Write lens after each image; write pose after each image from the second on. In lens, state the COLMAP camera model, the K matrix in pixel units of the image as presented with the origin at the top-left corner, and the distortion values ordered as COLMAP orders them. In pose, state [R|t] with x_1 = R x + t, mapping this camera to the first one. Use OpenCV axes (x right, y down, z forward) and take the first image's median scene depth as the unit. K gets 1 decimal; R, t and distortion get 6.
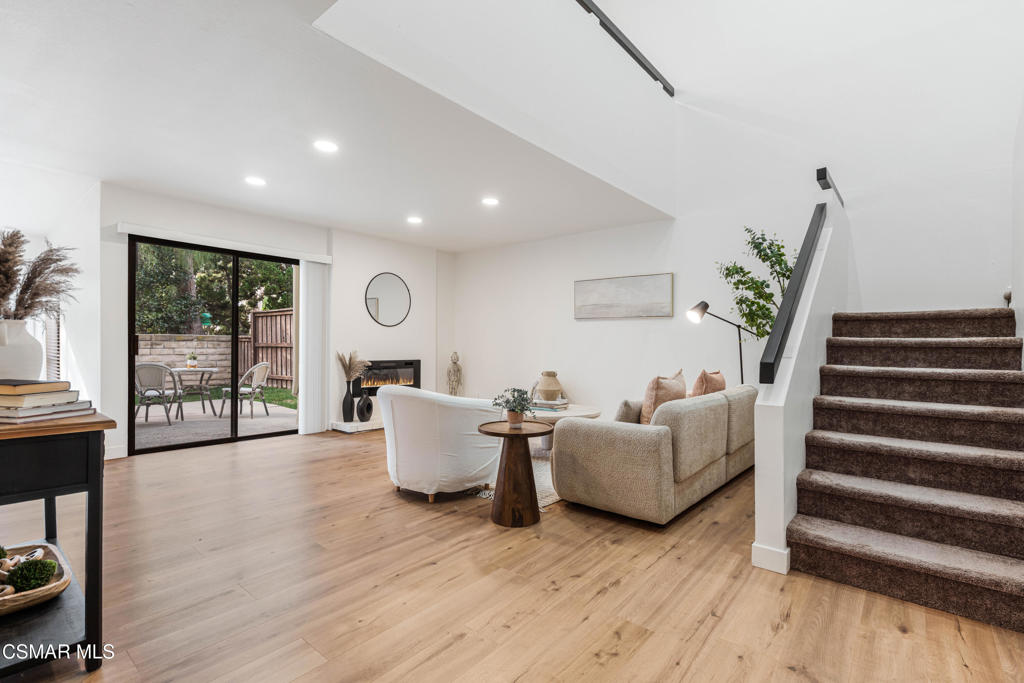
lens RADIAL K [[475.1, 0, 515.9], [0, 475.1, 348.3], [0, 0, 1]] dist [-0.001787, 0.001300]
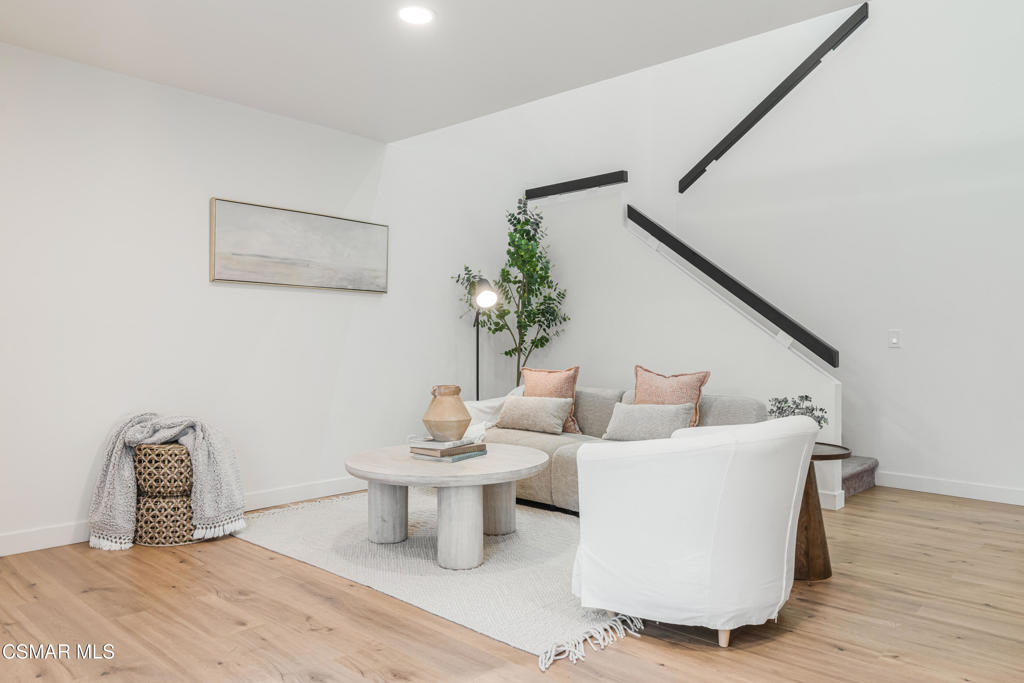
lens RADIAL K [[717.1, 0, 512.1], [0, 717.1, 346.6], [0, 0, 1]] dist [-0.009702, 0.000978]
pose [[0.047030, -0.007339, 0.998867, -0.755037], [0.008917, 0.999936, 0.006927, 0.002076], [-0.998854, 0.008581, 0.047092, 0.933844]]
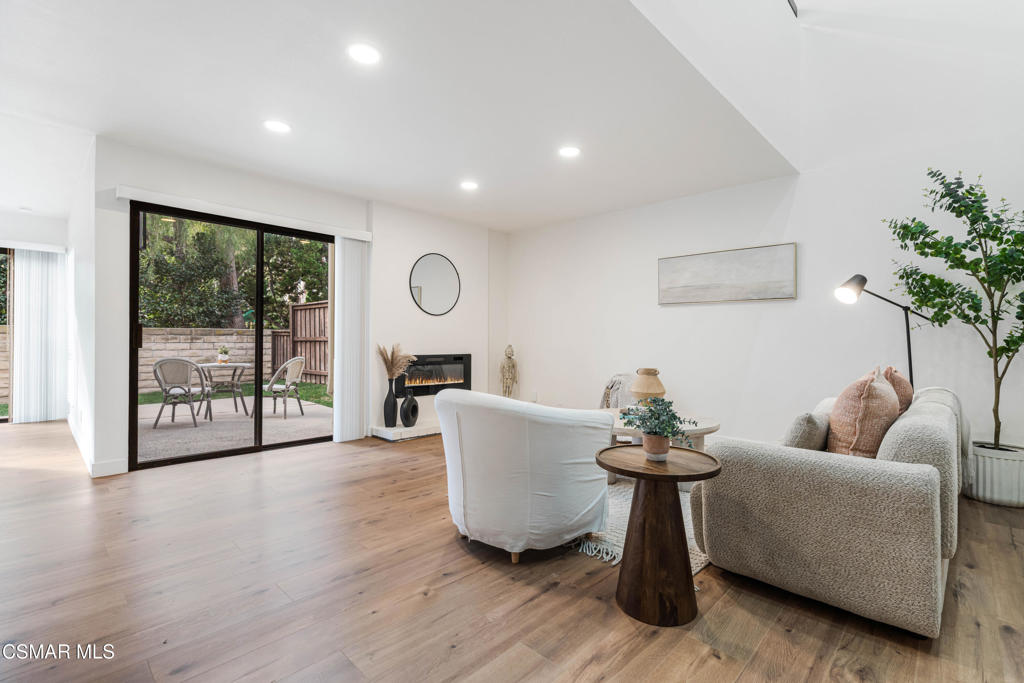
lens RADIAL K [[475.1, 0, 516.7], [0, 475.1, 338.7], [0, 0, 1]] dist [-0.001787, 0.001300]
pose [[0.997362, -0.002805, -0.072535, -0.094042], [0.002128, 0.999953, -0.009409, 0.007834], [0.072558, 0.009229, 0.997321, 0.239990]]
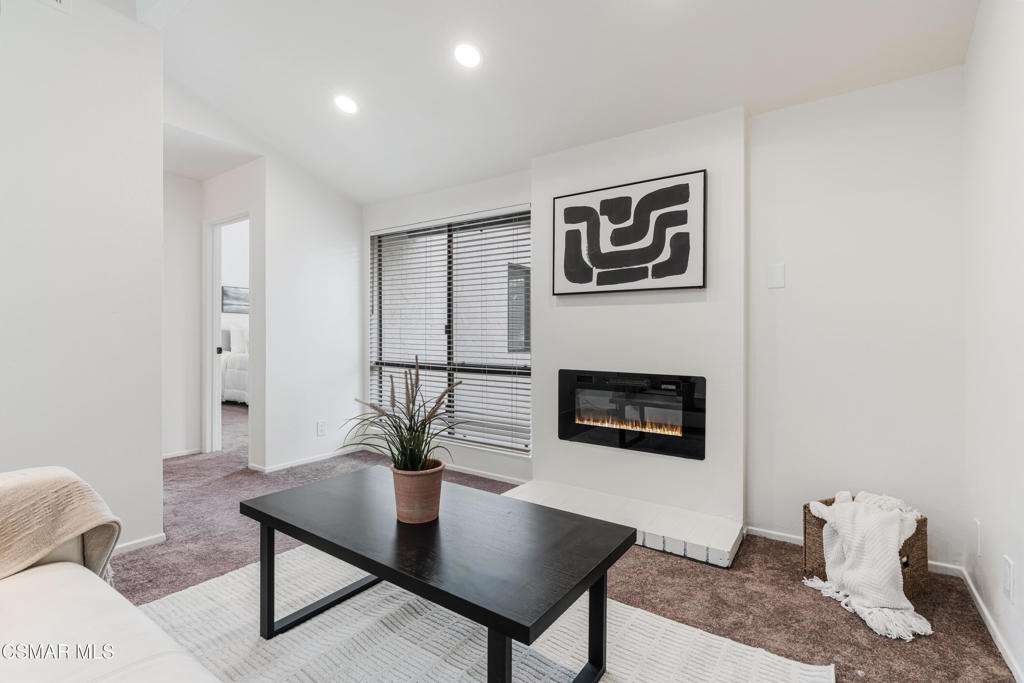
lens RADIAL K [[475.1, 0, 514.1], [0, 475.1, 338.9], [0, 0, 1]] dist [-0.001787, 0.001300]
pose [[0.092300, 0.005345, -0.995717, 0.282688], [-0.009636, 0.999944, 0.004475, -0.016341], [0.995685, 0.009182, 0.092346, 1.278709]]
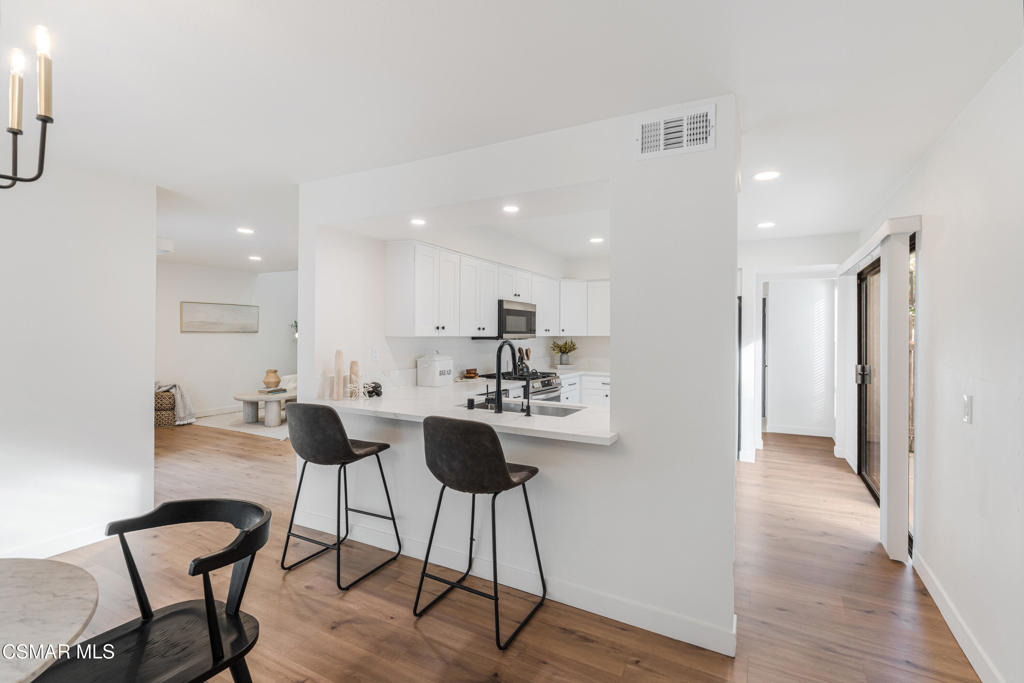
lens RADIAL K [[475.1, 0, 513.8], [0, 475.1, 335.6], [0, 0, 1]] dist [-0.001787, 0.001300]
pose [[-0.205185, 0.003076, 0.978718, -1.687497], [0.011667, 0.999932, -0.000697, -0.053443], [-0.978654, 0.011275, -0.205206, 0.576309]]
